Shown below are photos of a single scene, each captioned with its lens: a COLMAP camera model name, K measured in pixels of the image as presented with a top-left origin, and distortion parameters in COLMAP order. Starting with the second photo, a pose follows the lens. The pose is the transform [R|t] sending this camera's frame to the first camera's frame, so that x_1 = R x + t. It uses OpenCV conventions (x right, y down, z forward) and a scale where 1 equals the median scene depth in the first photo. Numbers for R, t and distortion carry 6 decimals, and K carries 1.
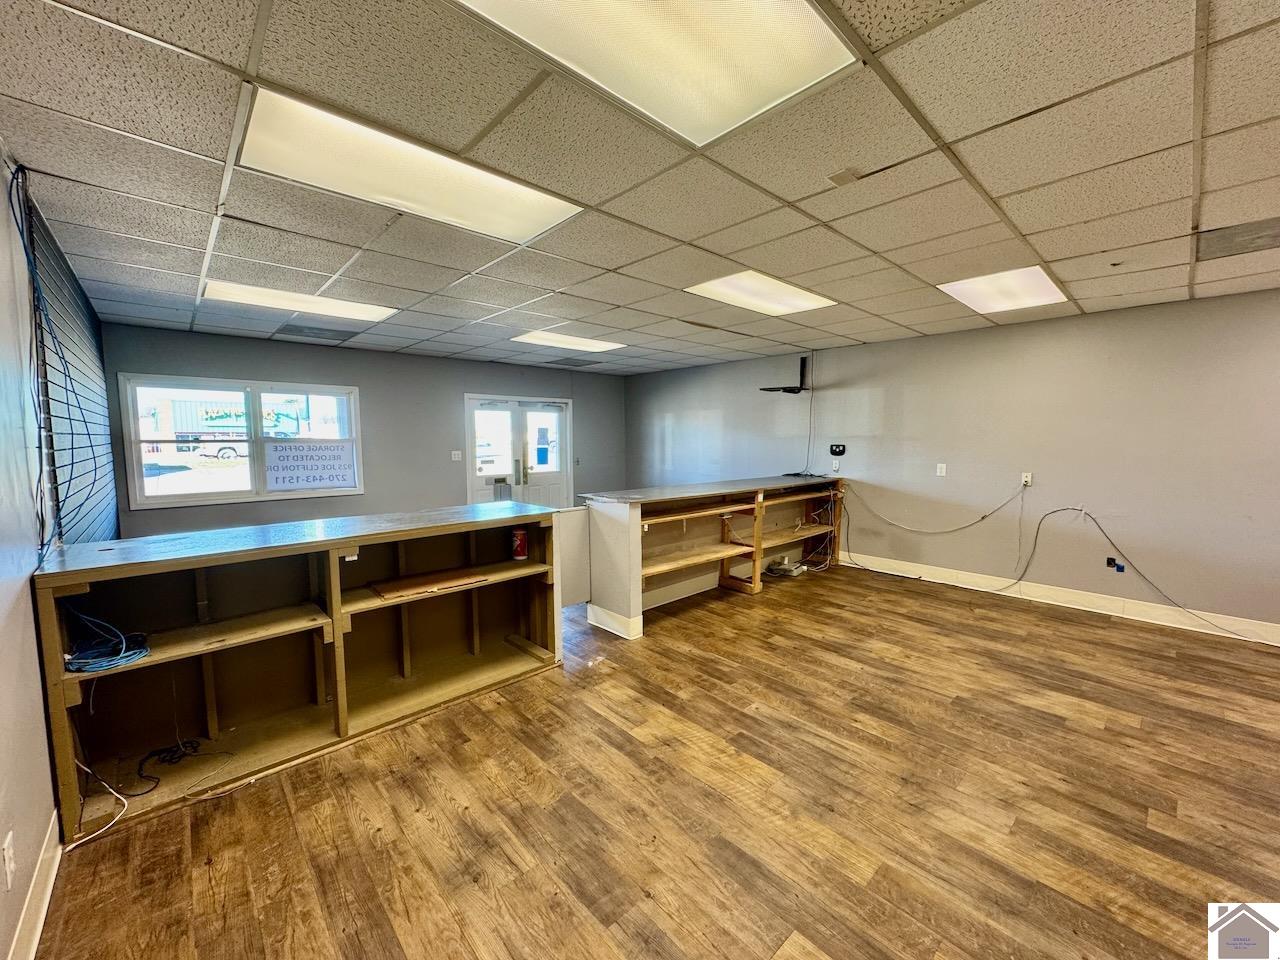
lens RADIAL K [[513.1, 0, 640.0], [0, 513.1, 480.0], [0, 0, 1]] dist [-0.001302, 0.000040]
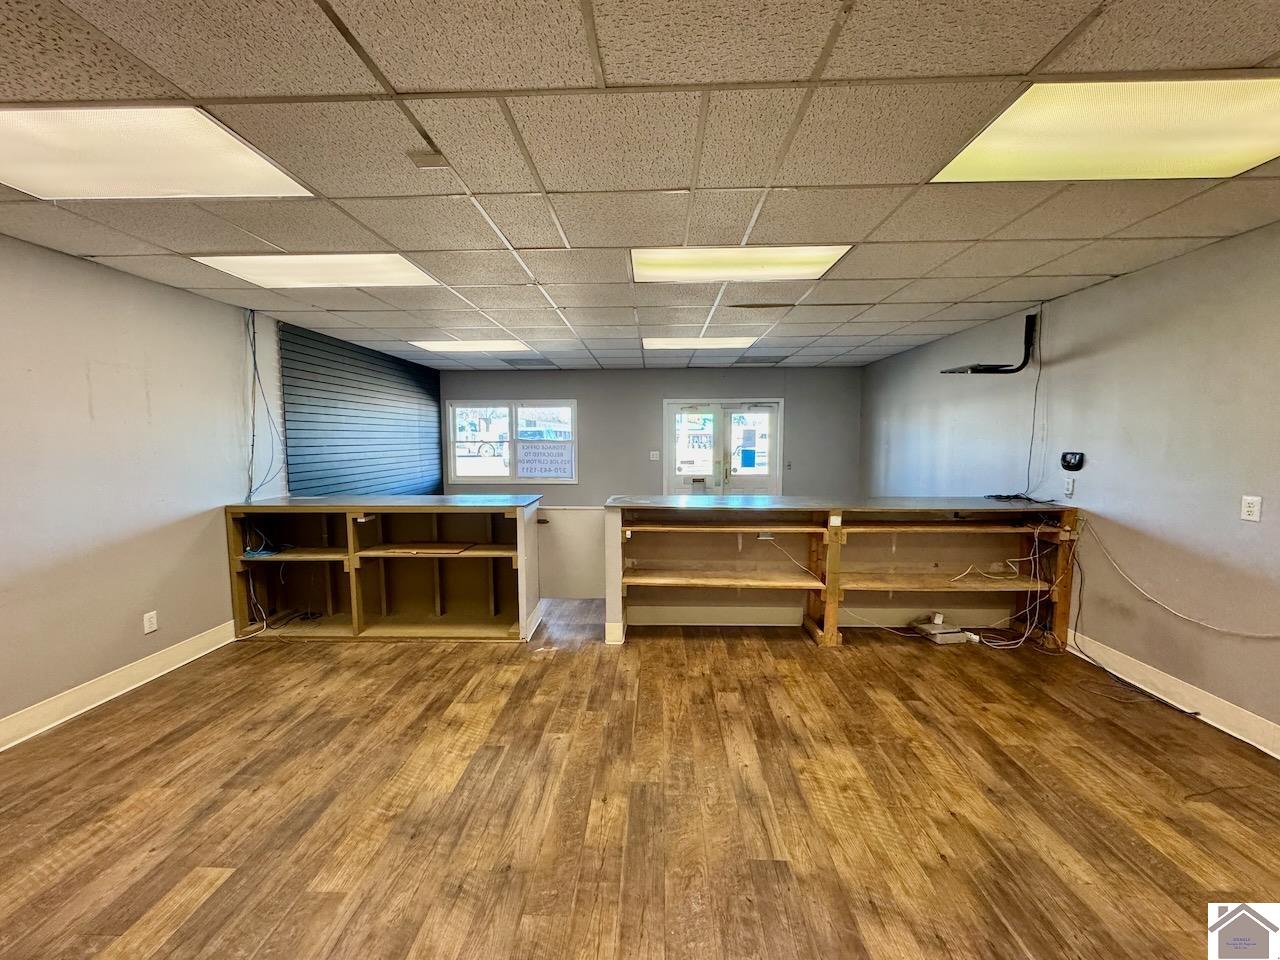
lens RADIAL K [[513.1, 0, 640.0], [0, 513.1, 480.0], [0, 0, 1]] dist [-0.001302, 0.000040]
pose [[0.702355, 0.057615, -0.709491, 0.676357], [-0.058346, 0.998025, 0.023286, -0.030678], [0.709431, 0.025041, 0.704330, 0.319738]]
